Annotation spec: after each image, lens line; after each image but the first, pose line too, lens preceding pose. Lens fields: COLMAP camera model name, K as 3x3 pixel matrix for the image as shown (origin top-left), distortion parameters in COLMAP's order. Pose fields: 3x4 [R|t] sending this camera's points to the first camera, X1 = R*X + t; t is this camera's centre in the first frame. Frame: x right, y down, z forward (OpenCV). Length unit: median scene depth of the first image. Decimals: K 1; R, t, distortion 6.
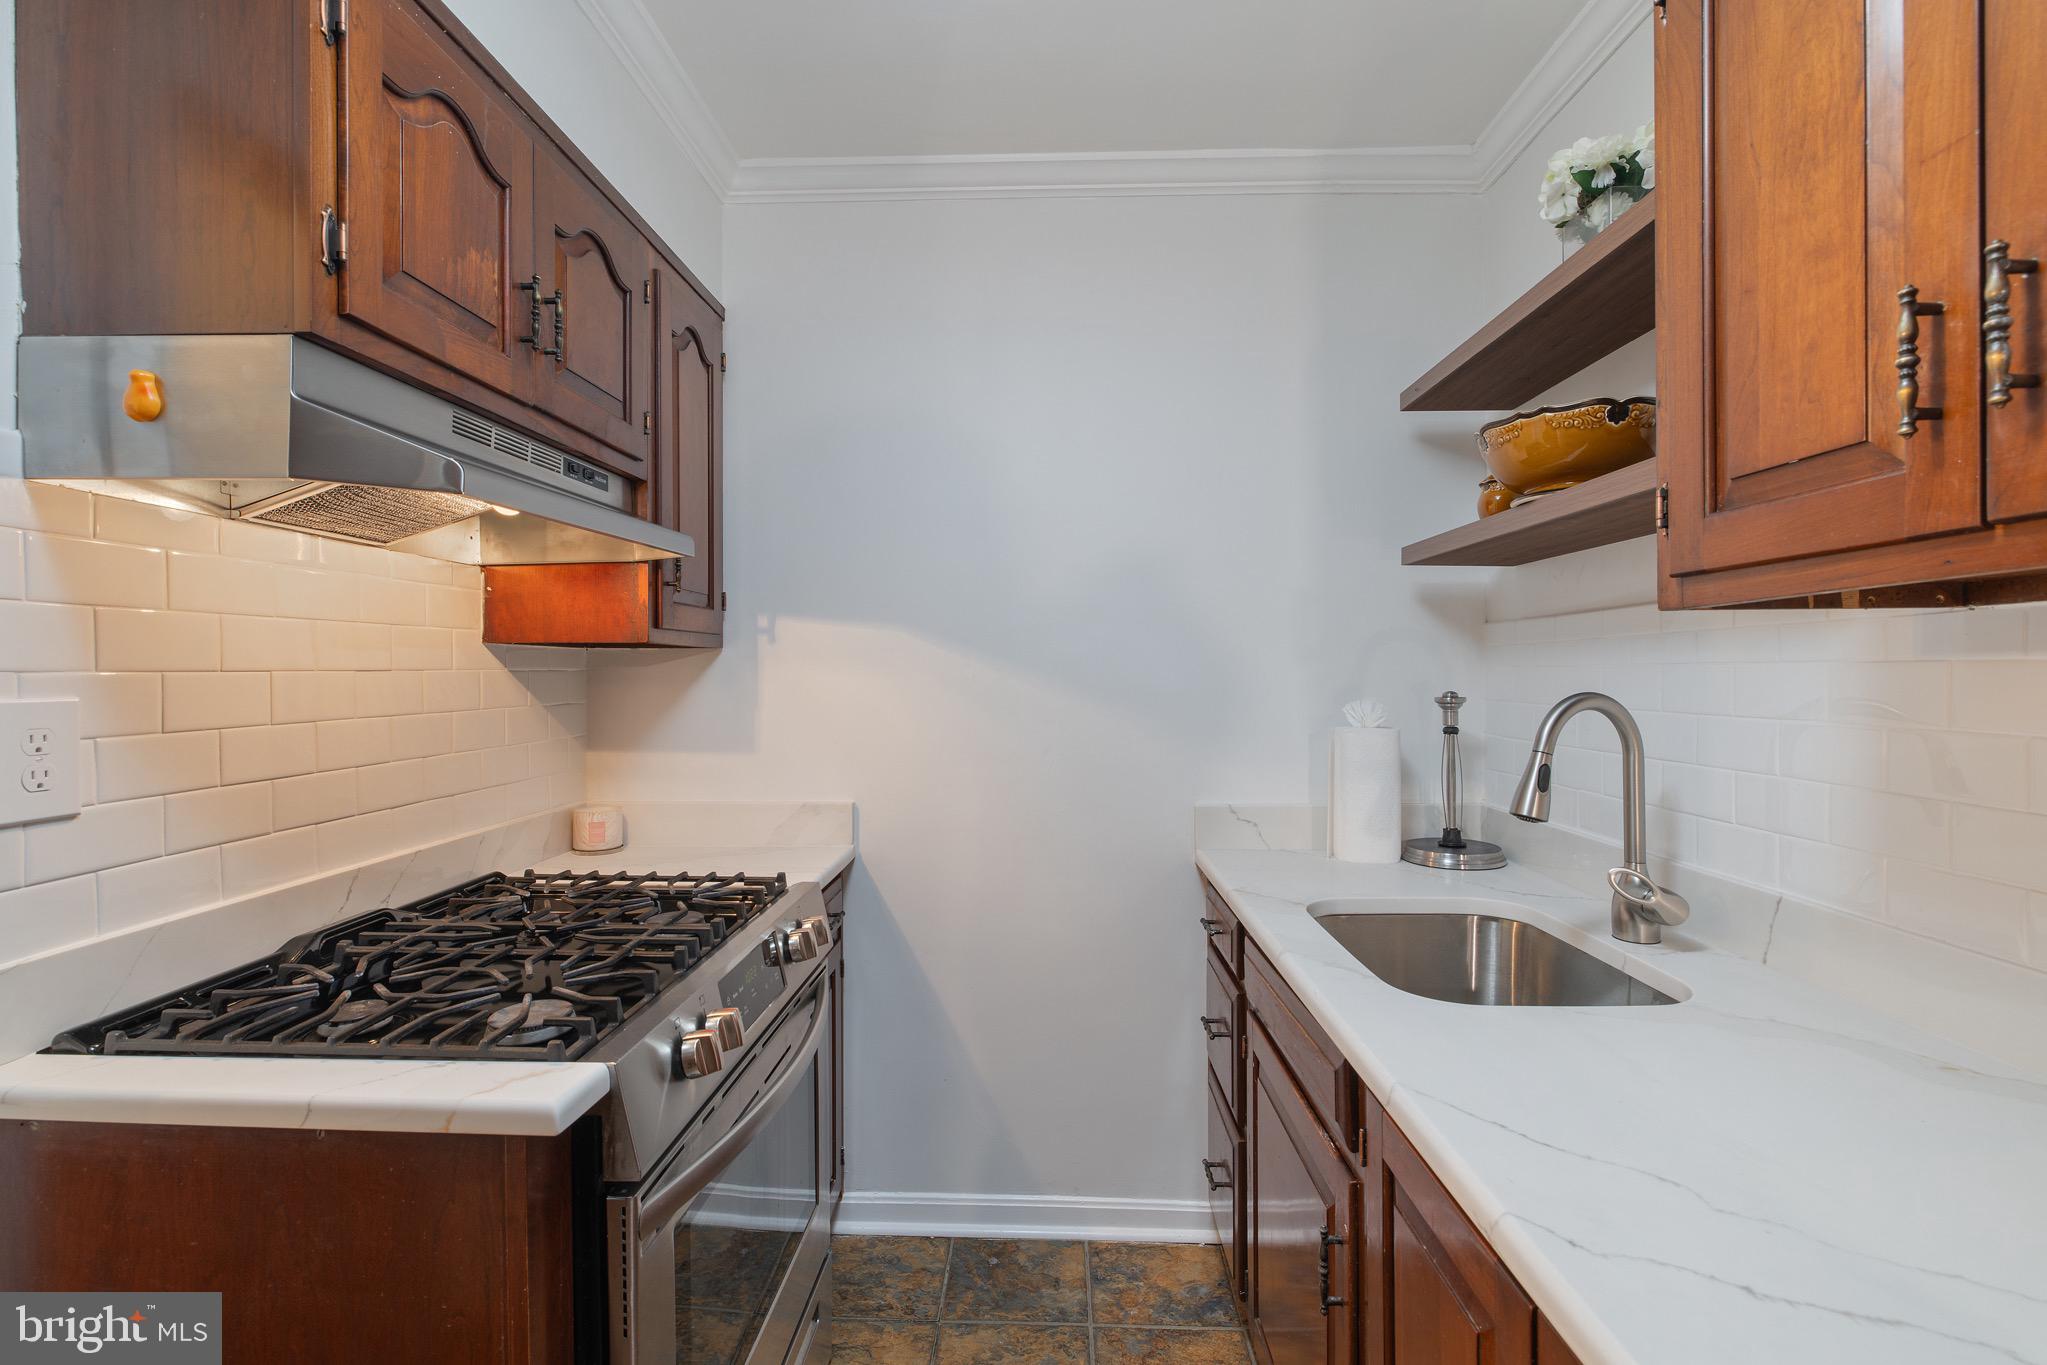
lens RADIAL K [[891.8, 0, 1017.5], [0, 891.8, 675.2], [0, 0, 1]] dist [-0.000113, 0.000157]
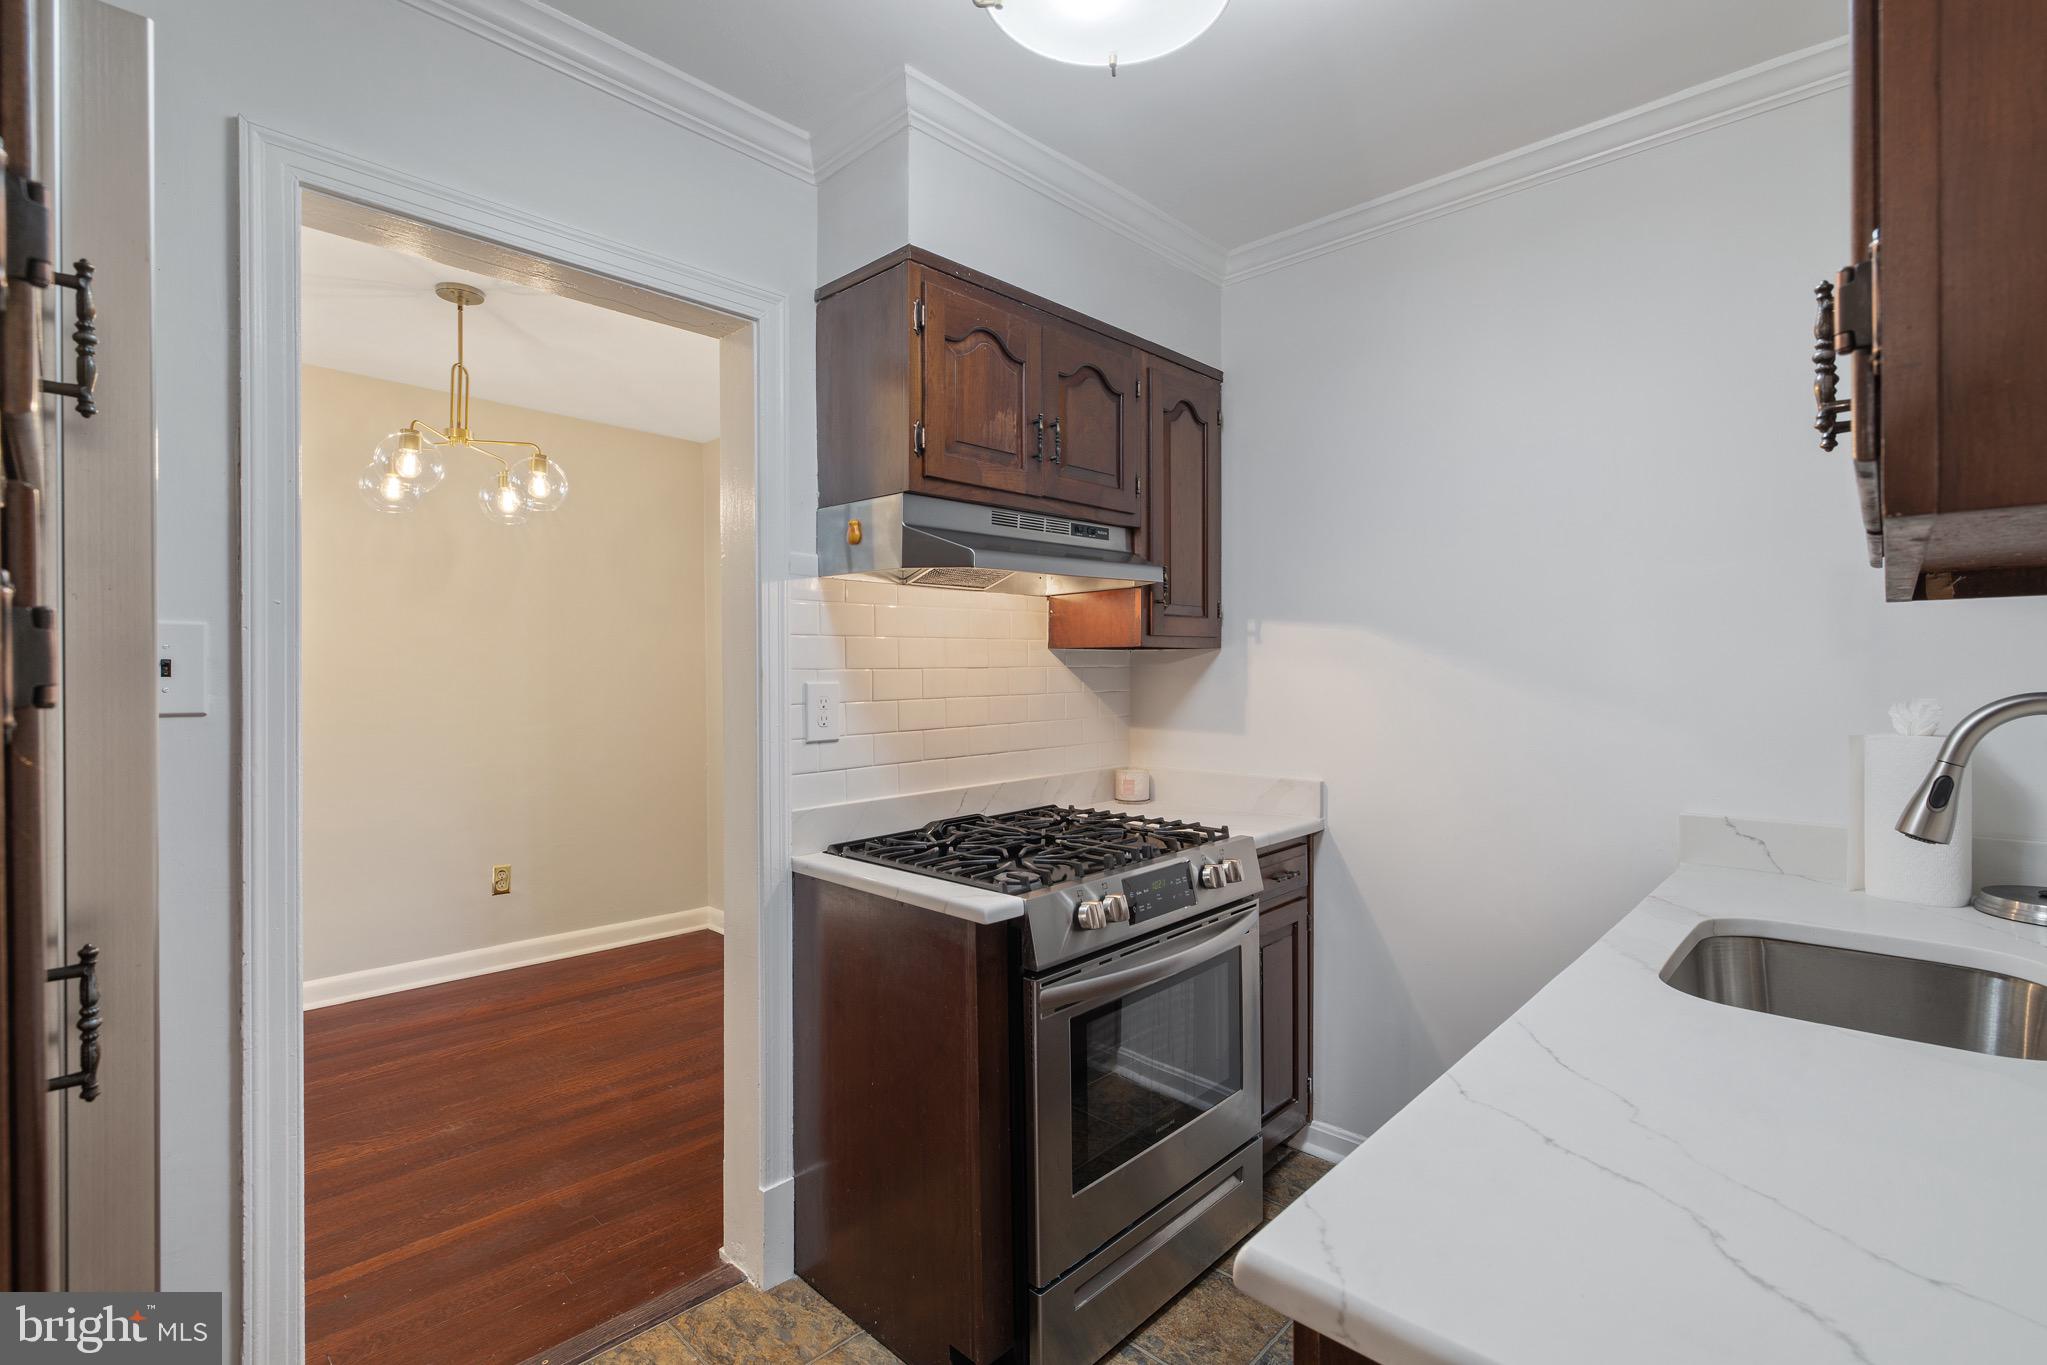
lens RADIAL K [[931.3, 0, 1022.4], [0, 931.3, 668.5], [0, 0, 1]] dist [-0.002343, 0.000045]
pose [[0.751561, -0.001077, -0.659663, 0.469776], [0.000649, 0.999999, -0.000893, -0.002343], [0.659663, 0.000243, 0.751561, -0.223612]]
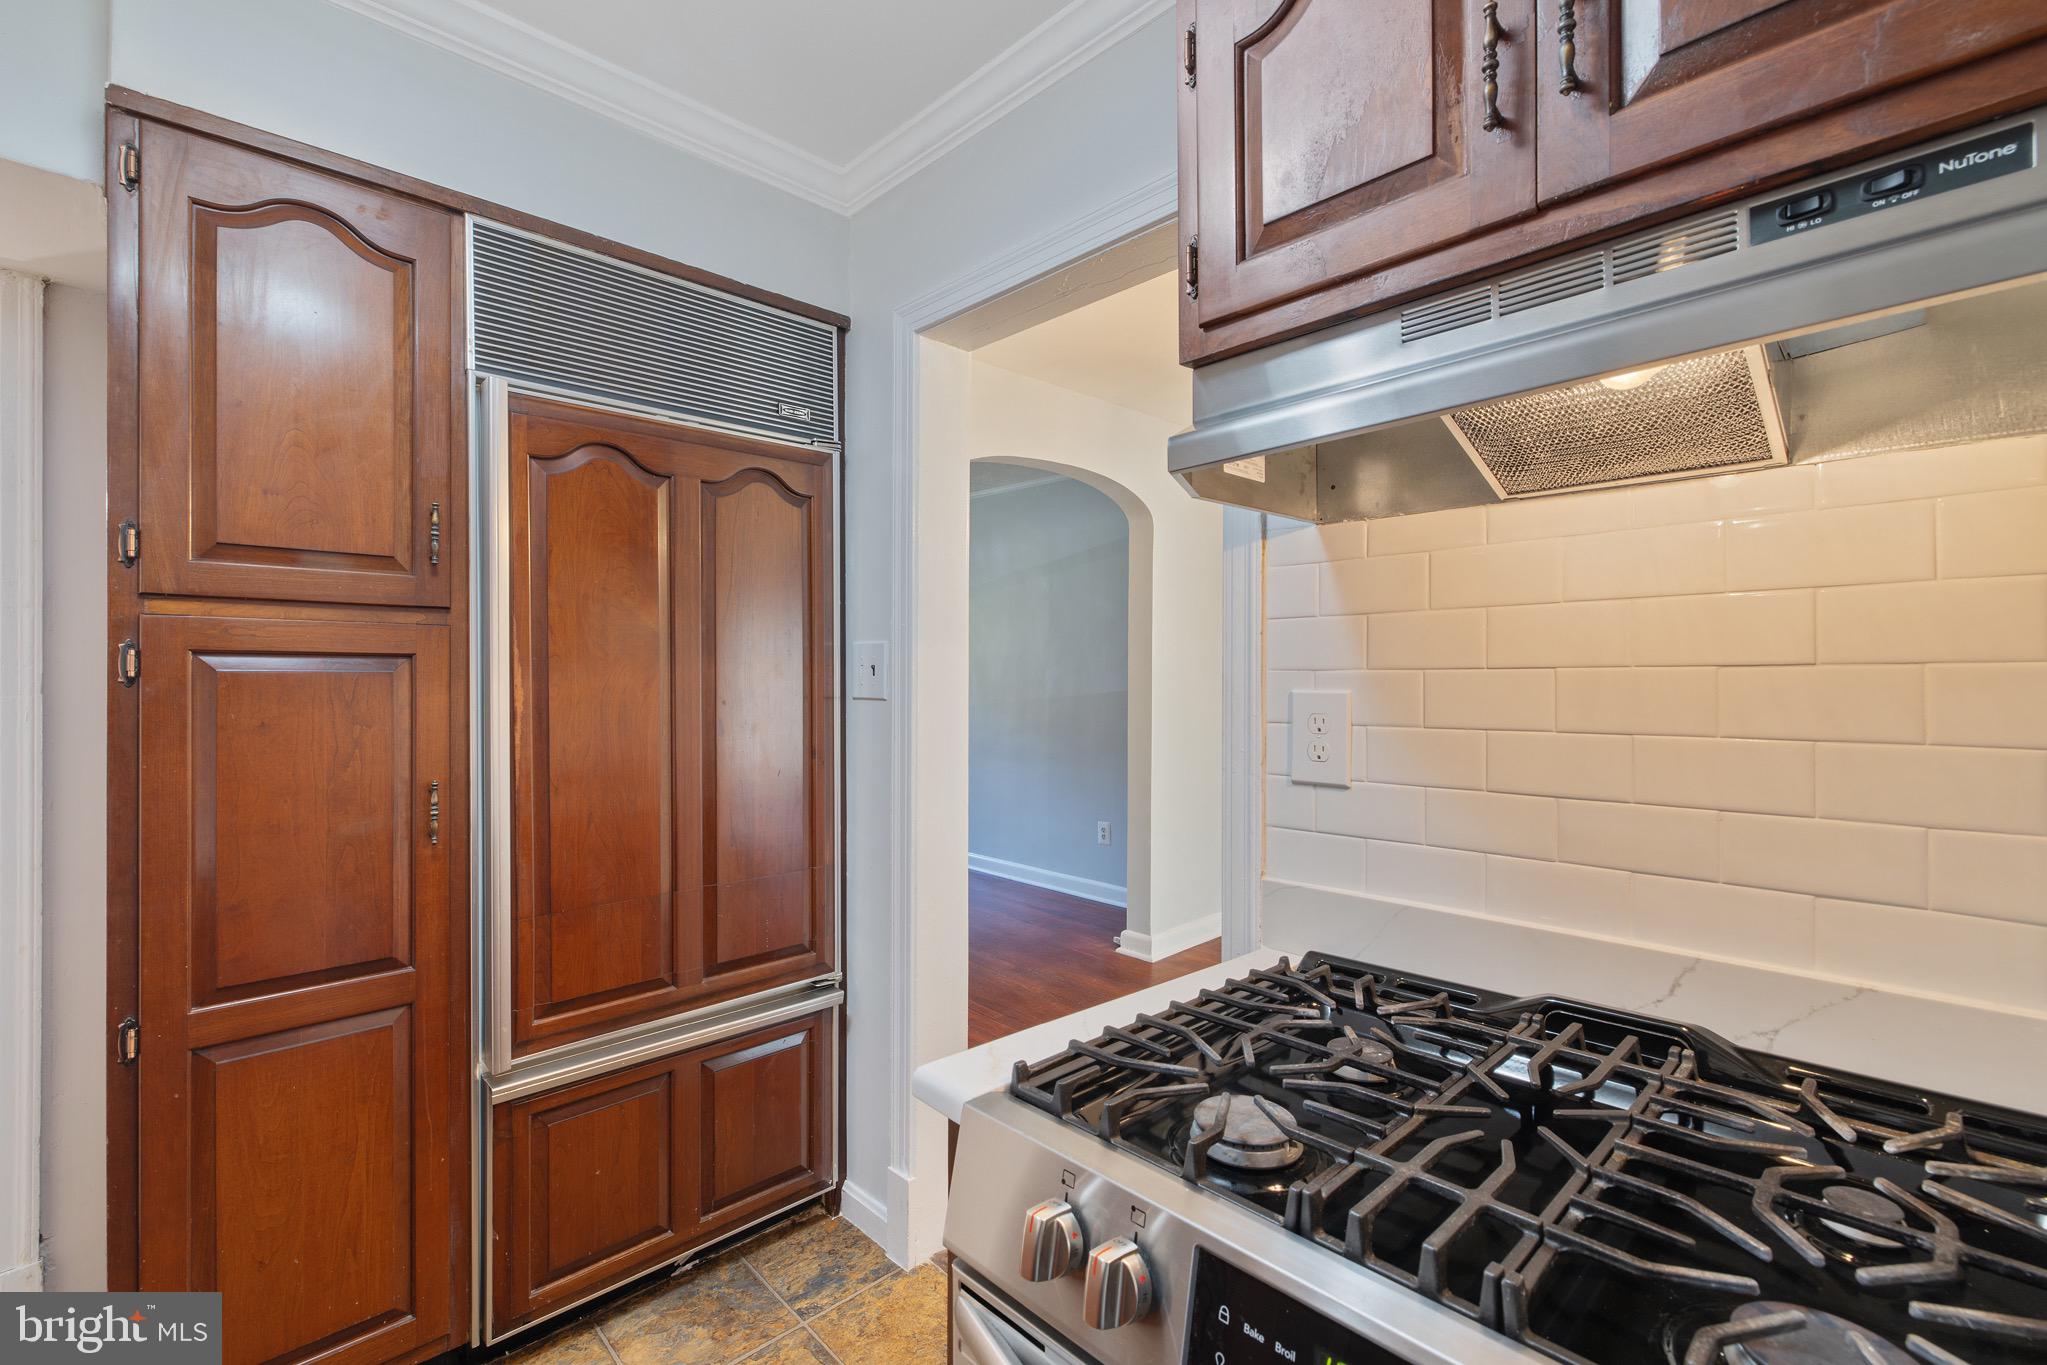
lens RADIAL K [[891.8, 0, 1017.5], [0, 891.8, 675.2], [0, 0, 1]] dist [-0.000113, 0.000157]
pose [[-0.699736, 0.002750, -0.714396, 0.099392], [-0.000864, 0.999989, 0.004695, -0.001449], [0.714401, 0.003902, -0.699726, 1.101726]]
